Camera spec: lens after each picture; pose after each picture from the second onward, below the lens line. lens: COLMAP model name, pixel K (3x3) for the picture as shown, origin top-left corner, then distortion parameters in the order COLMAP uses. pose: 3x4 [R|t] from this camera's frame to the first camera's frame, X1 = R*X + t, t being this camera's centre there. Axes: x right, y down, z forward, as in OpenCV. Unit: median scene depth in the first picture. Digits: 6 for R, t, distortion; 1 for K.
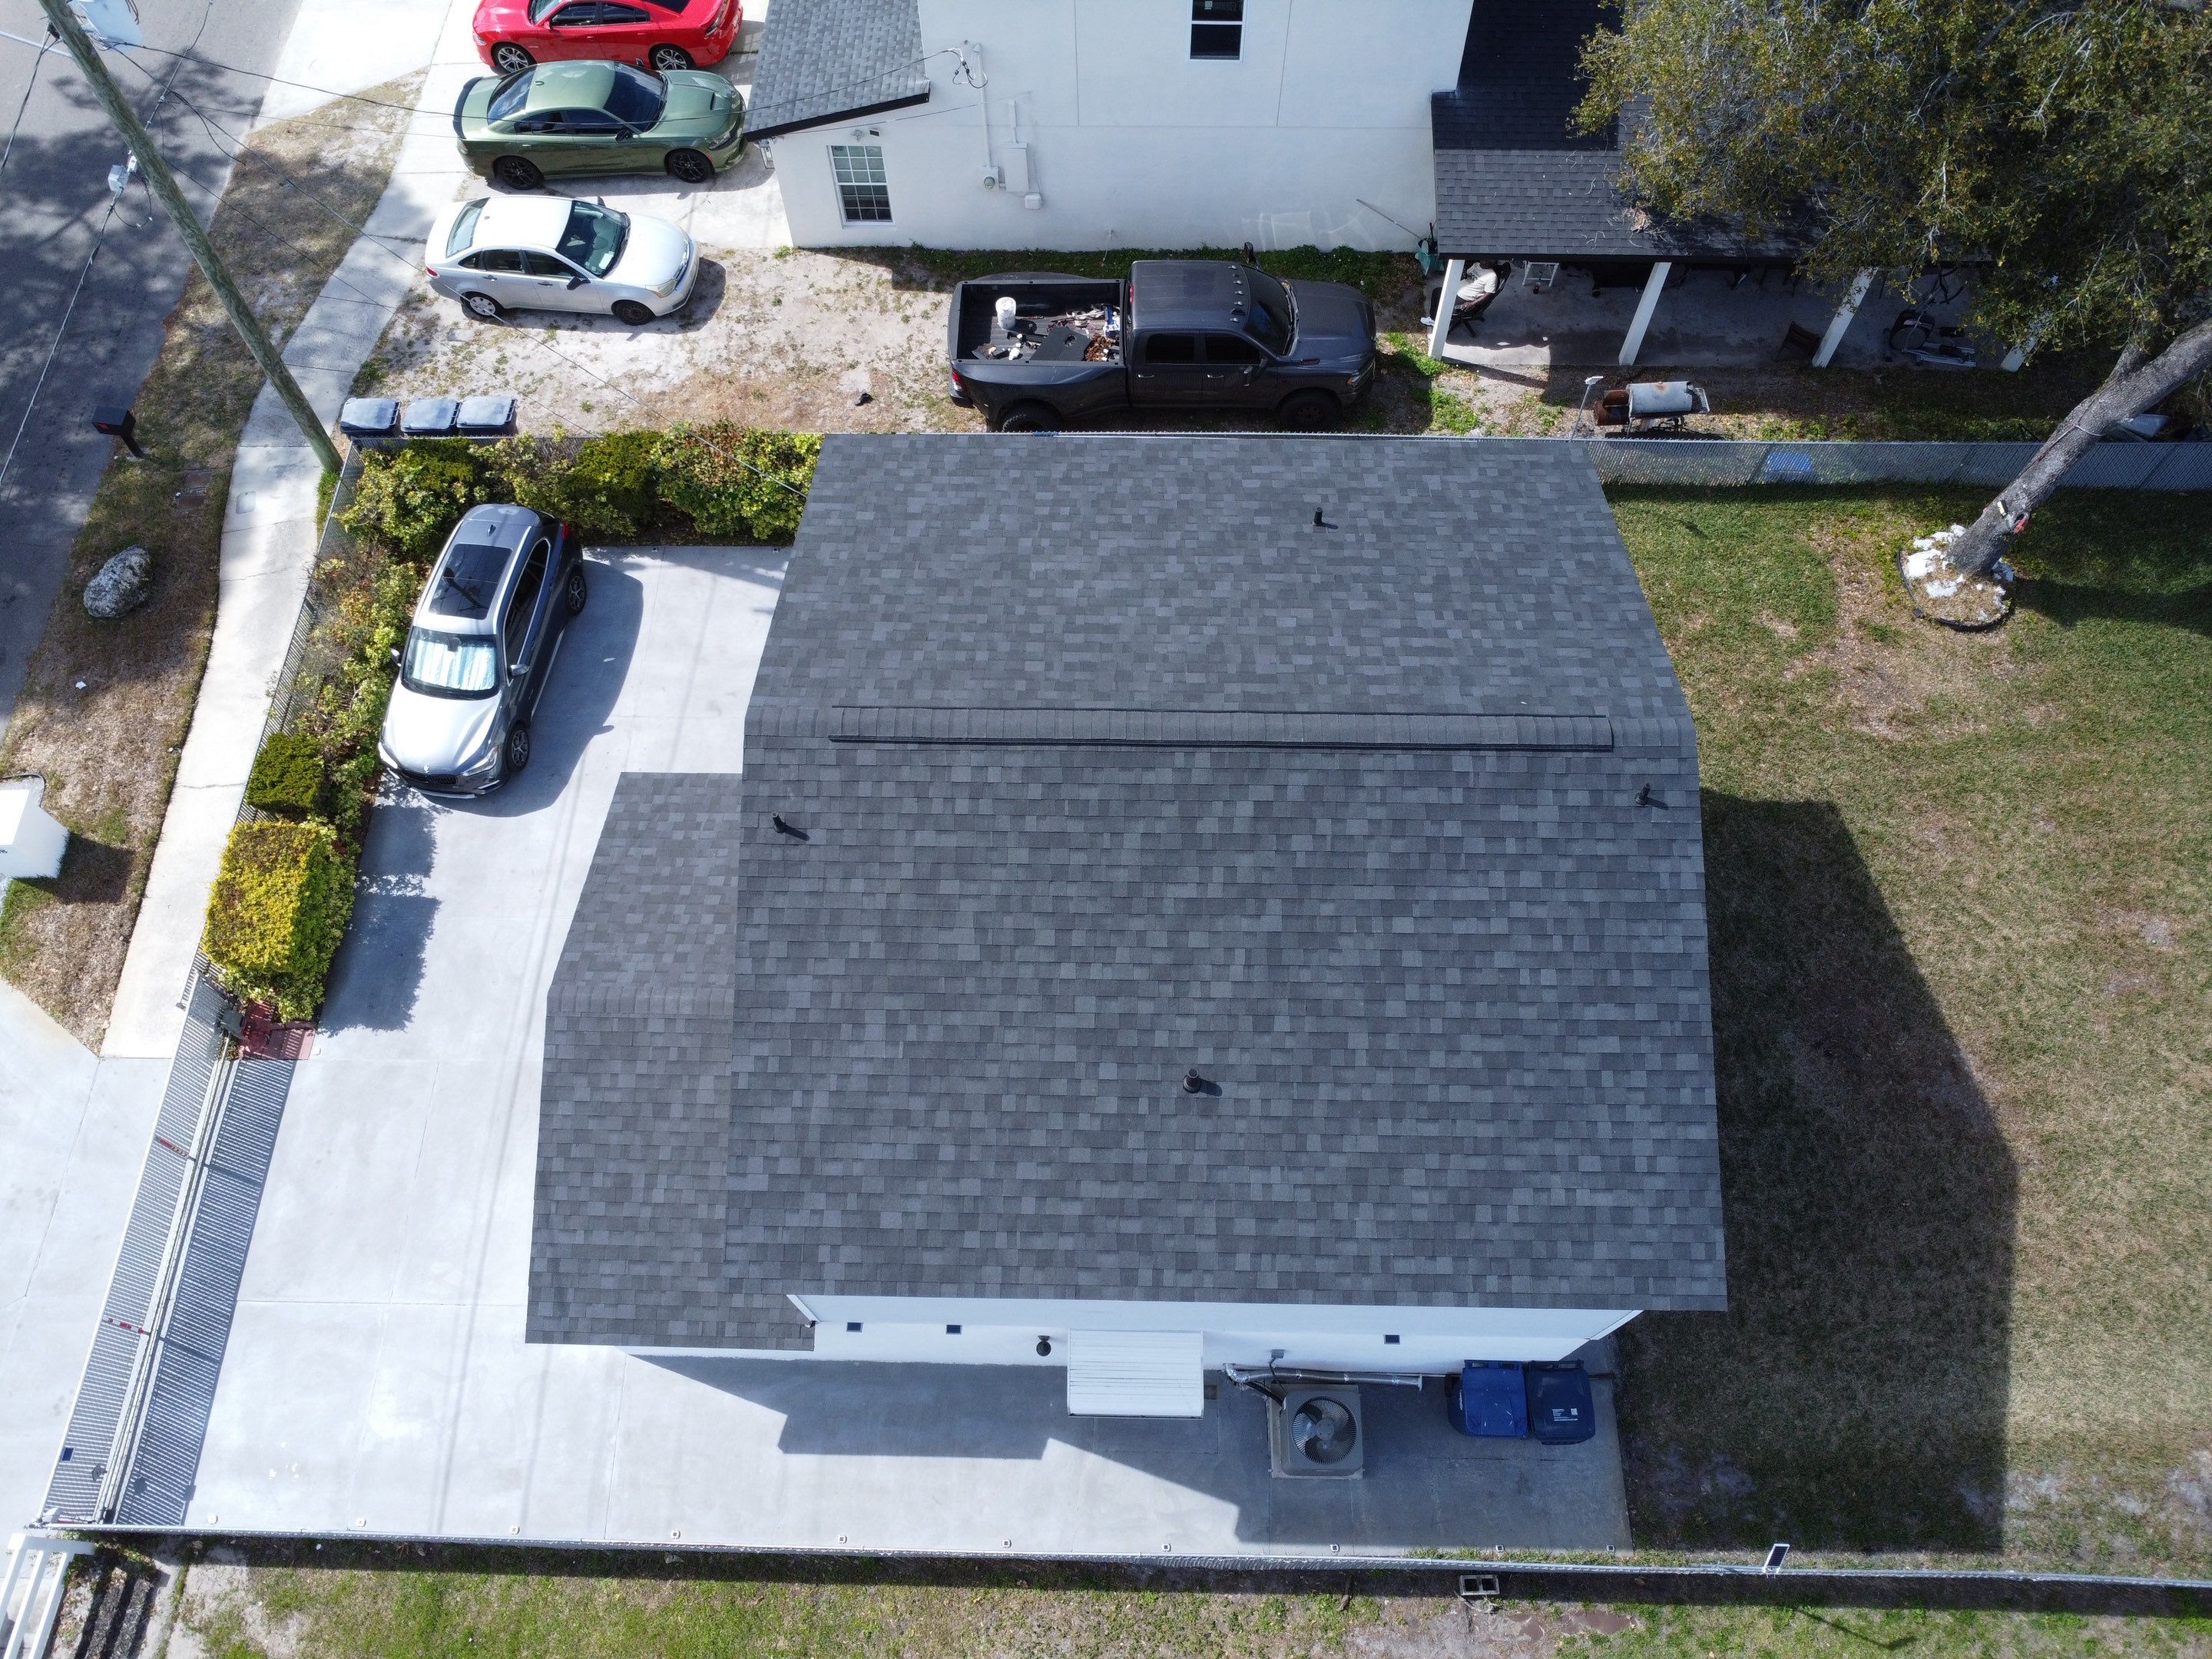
lens RADIAL K [[1599.9, 0, 1095.0], [0, 1599.9, 820.1], [0, 0, 1]] dist [-0.037125, 0.004854]
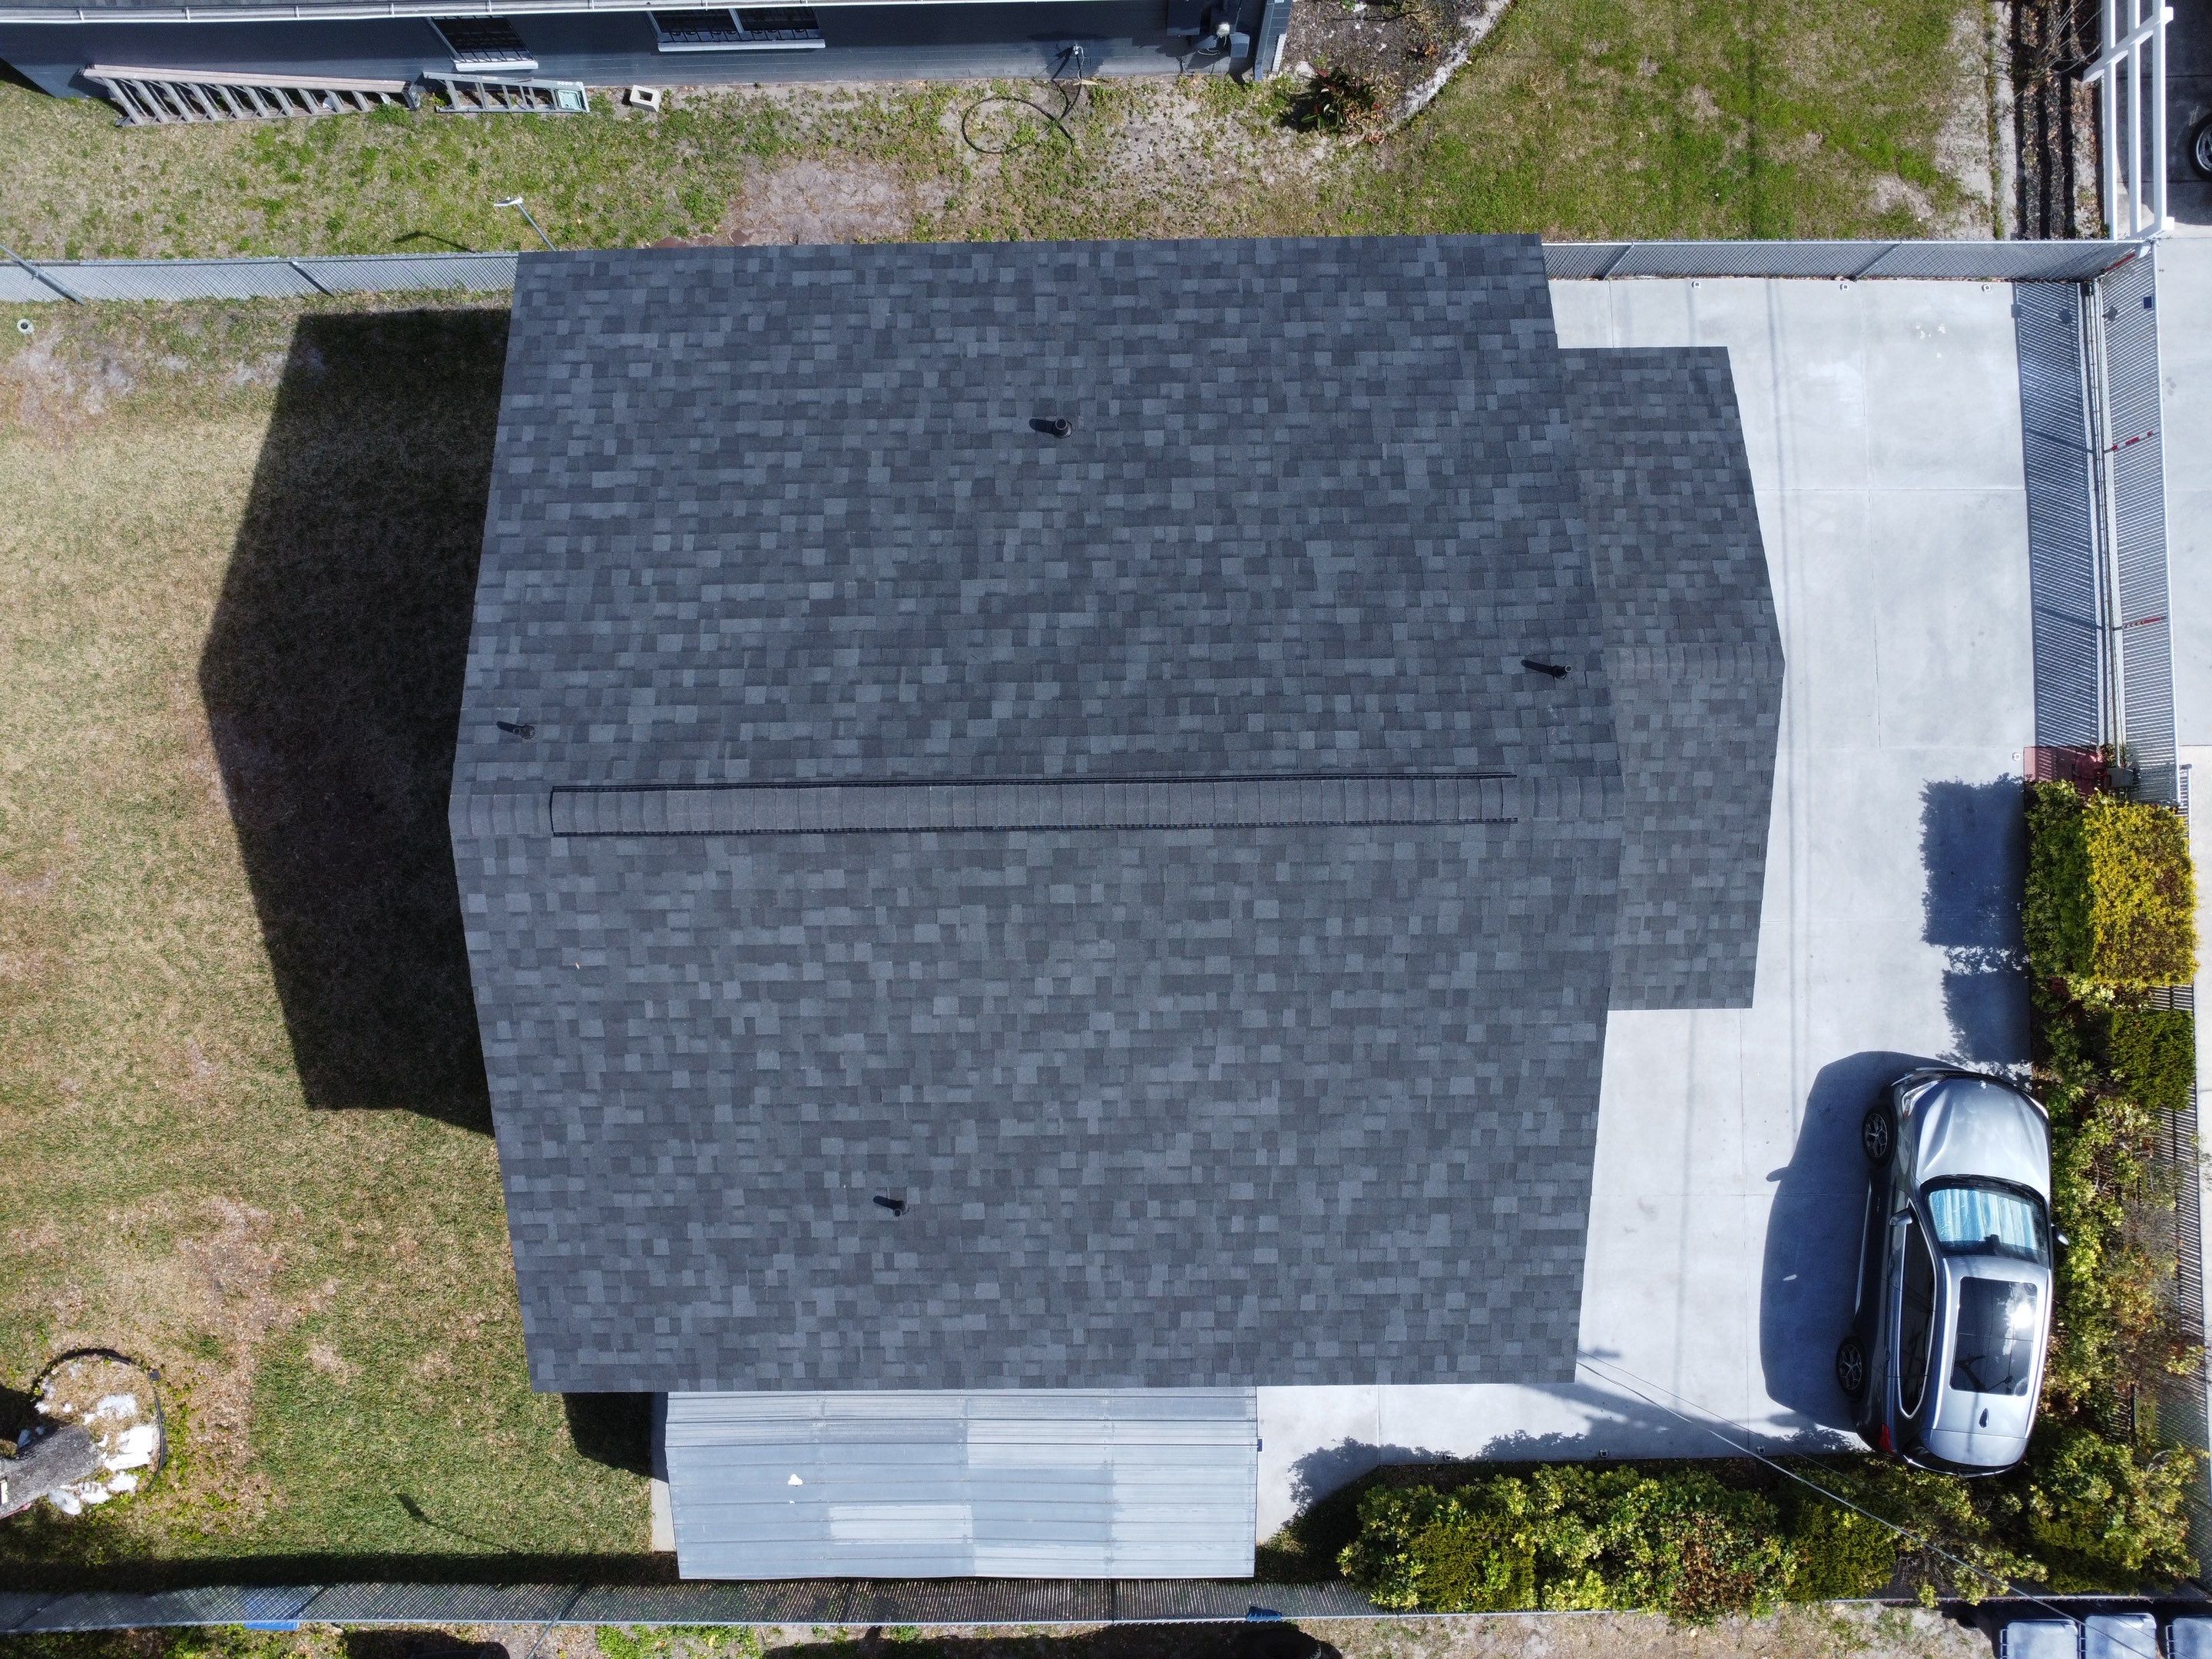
lens RADIAL K [[1599.9, 0, 1094.2], [0, 1599.9, 819.2], [0, 0, 1]] dist [-0.037125, 0.004854]
pose [[-0.999131, 0.036482, 0.020146, 0.021872], [-0.021960, -0.871724, 0.489505, -0.328542], [0.035420, 0.488637, 0.871768, 0.214833]]
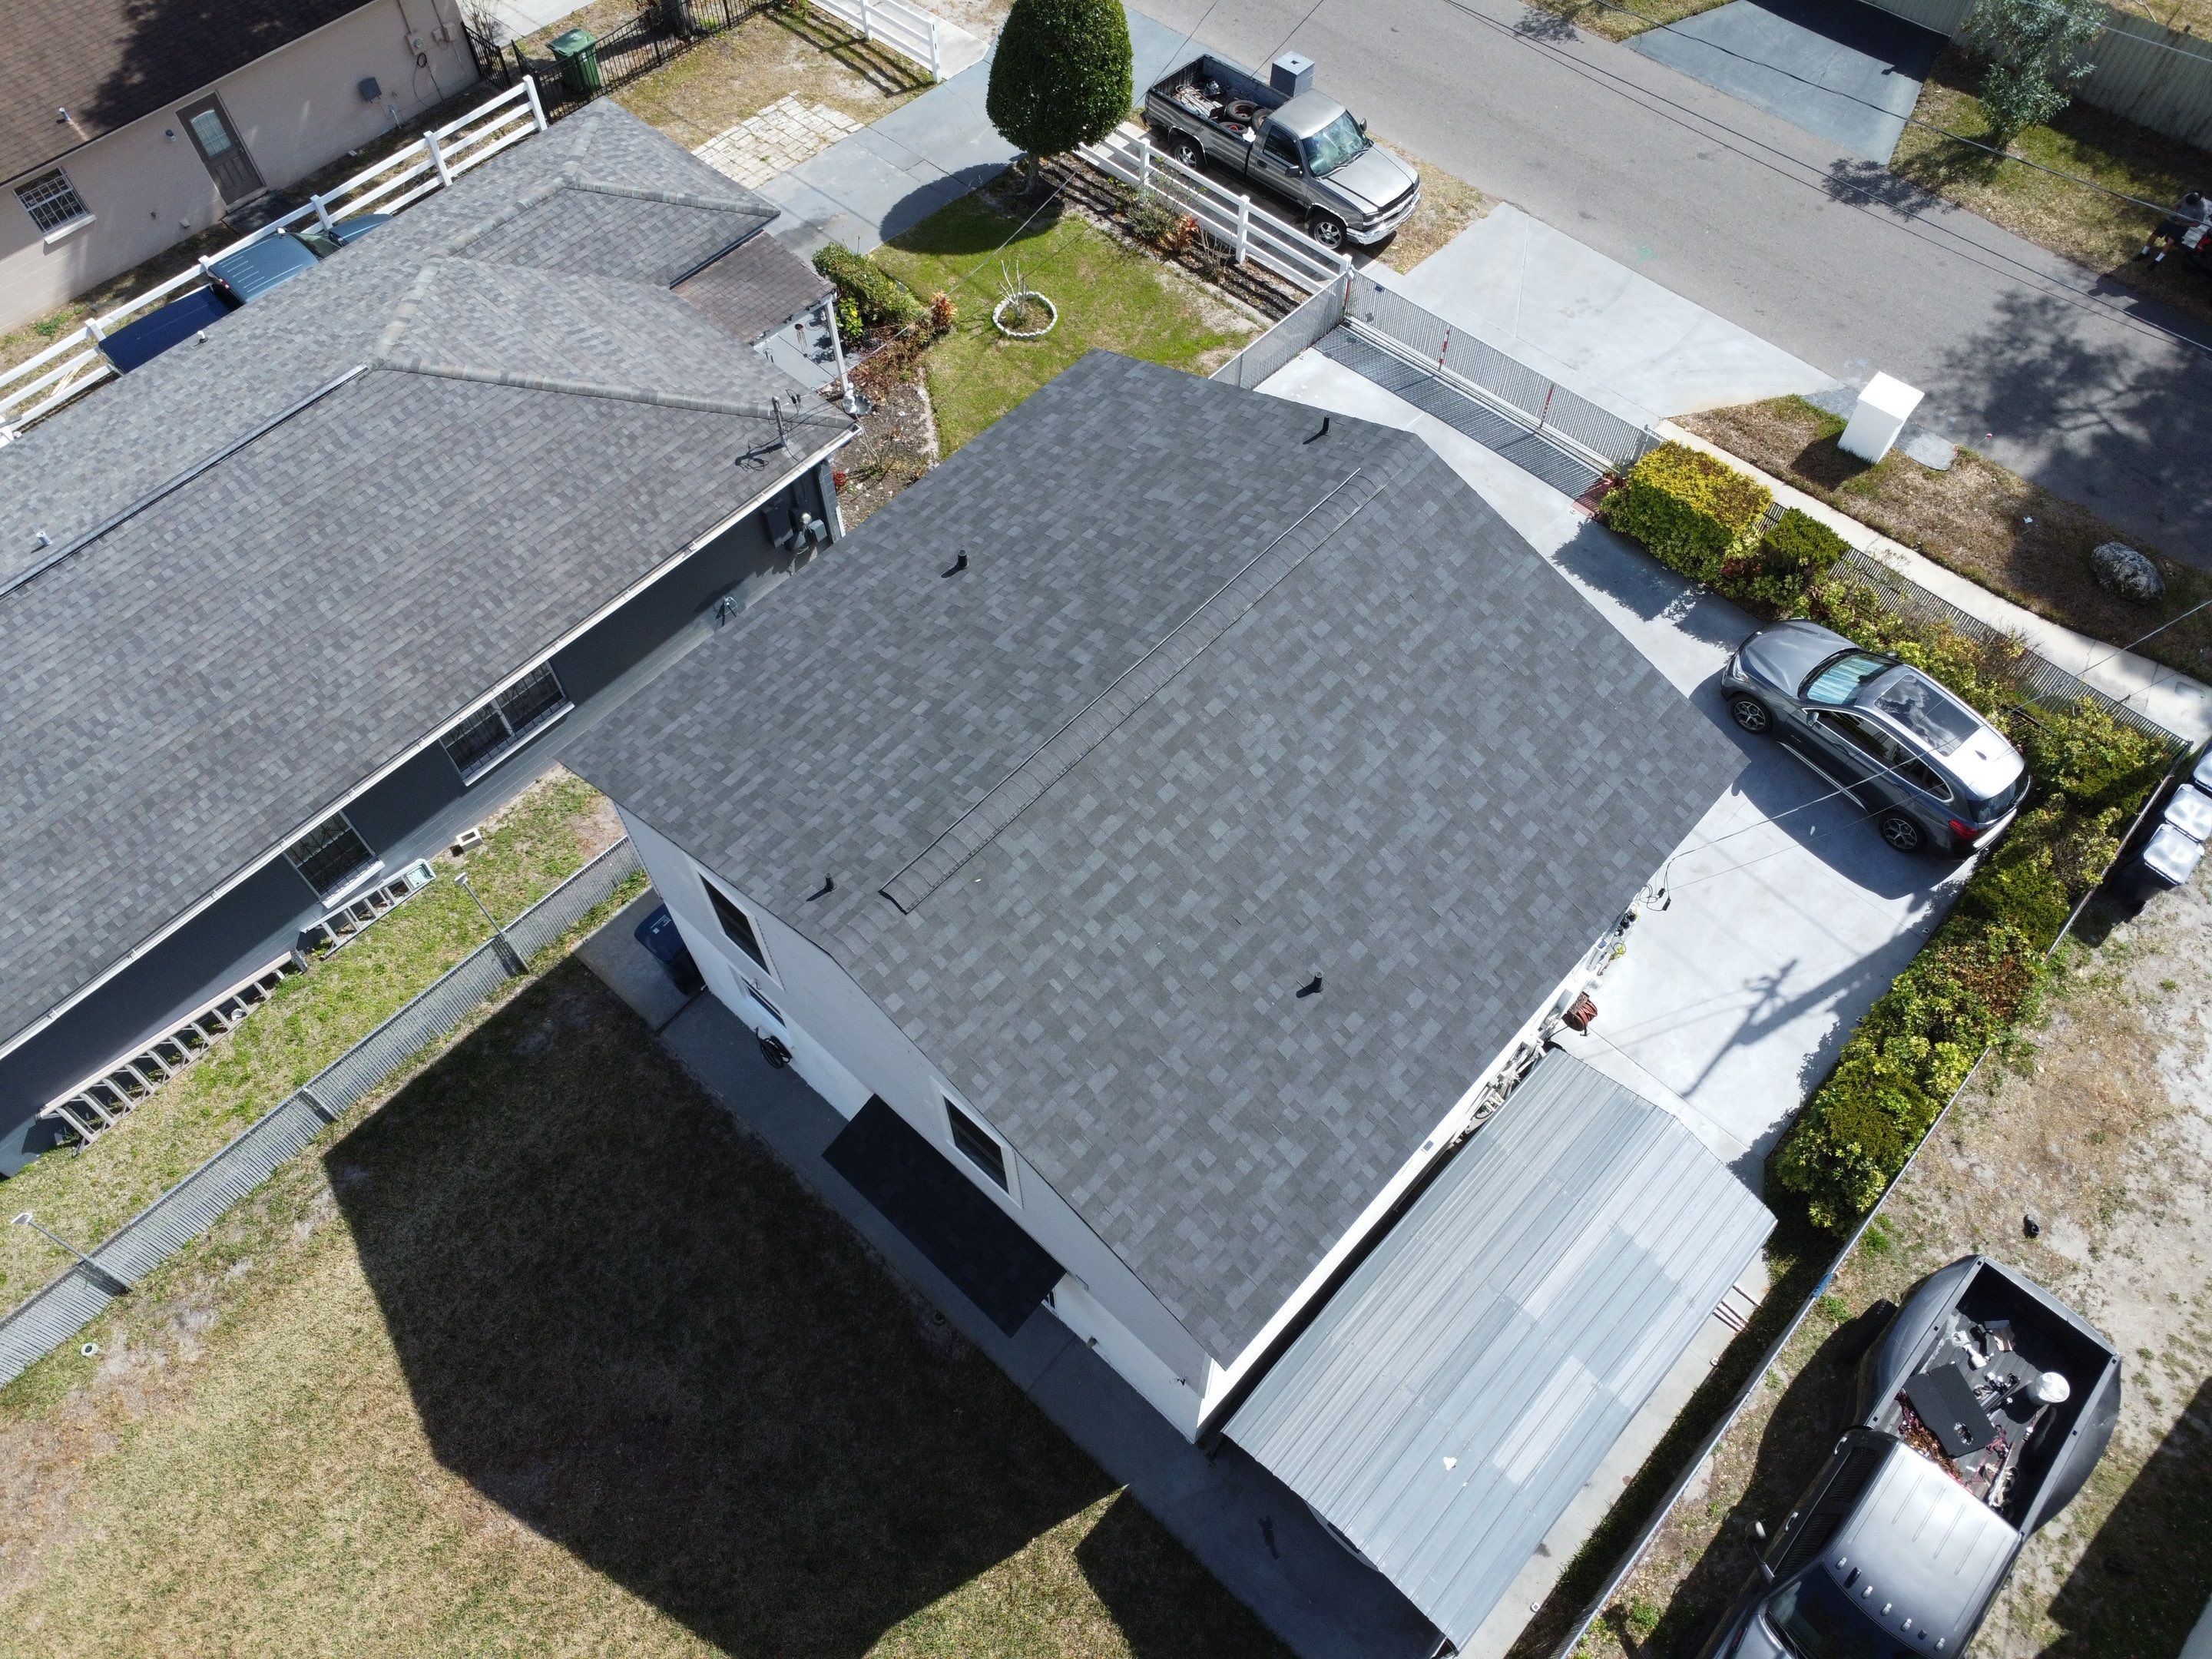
lens RADIAL K [[1599.9, 0, 1095.2], [0, 1599.9, 823.5], [0, 0, 1]] dist [-0.037125, 0.004854]
pose [[-0.666558, 0.645924, -0.372132, 0.412659], [-0.649124, -0.257484, 0.715779, -0.601205], [0.366521, 0.718668, 0.590913, 0.295724]]
